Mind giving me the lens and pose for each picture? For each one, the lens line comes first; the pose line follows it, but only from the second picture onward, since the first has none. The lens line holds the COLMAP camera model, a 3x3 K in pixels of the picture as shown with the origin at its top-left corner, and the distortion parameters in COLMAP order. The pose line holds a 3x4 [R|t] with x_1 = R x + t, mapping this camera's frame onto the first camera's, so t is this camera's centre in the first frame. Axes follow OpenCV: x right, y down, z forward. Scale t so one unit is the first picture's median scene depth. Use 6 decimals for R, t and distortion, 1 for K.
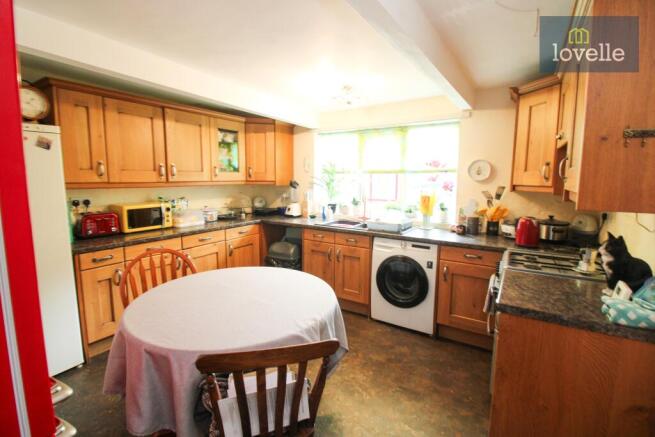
lens RADIAL K [[321.7, 0, 327.5], [0, 321.7, 218.5], [0, 0, 1]] dist [0.000002, -0.000051]
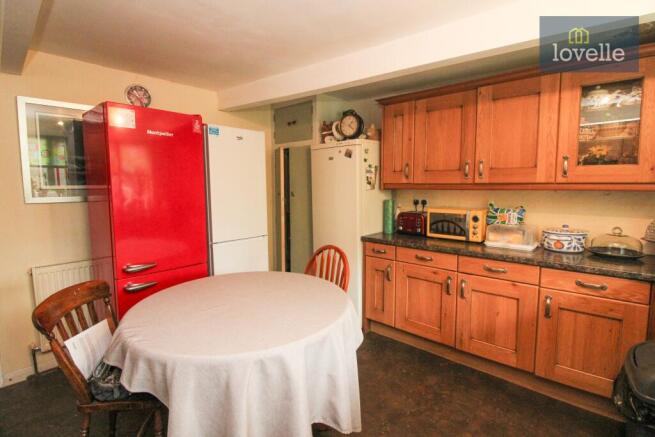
lens RADIAL K [[321.7, 0, 327.5], [0, 321.7, 218.5], [0, 0, 1]] dist [0.000002, -0.000051]
pose [[-0.165647, 0.107546, -0.980303, 0.330240], [-0.123528, 0.983944, 0.128818, -0.087127], [0.978418, 0.142434, -0.149703, 0.779718]]
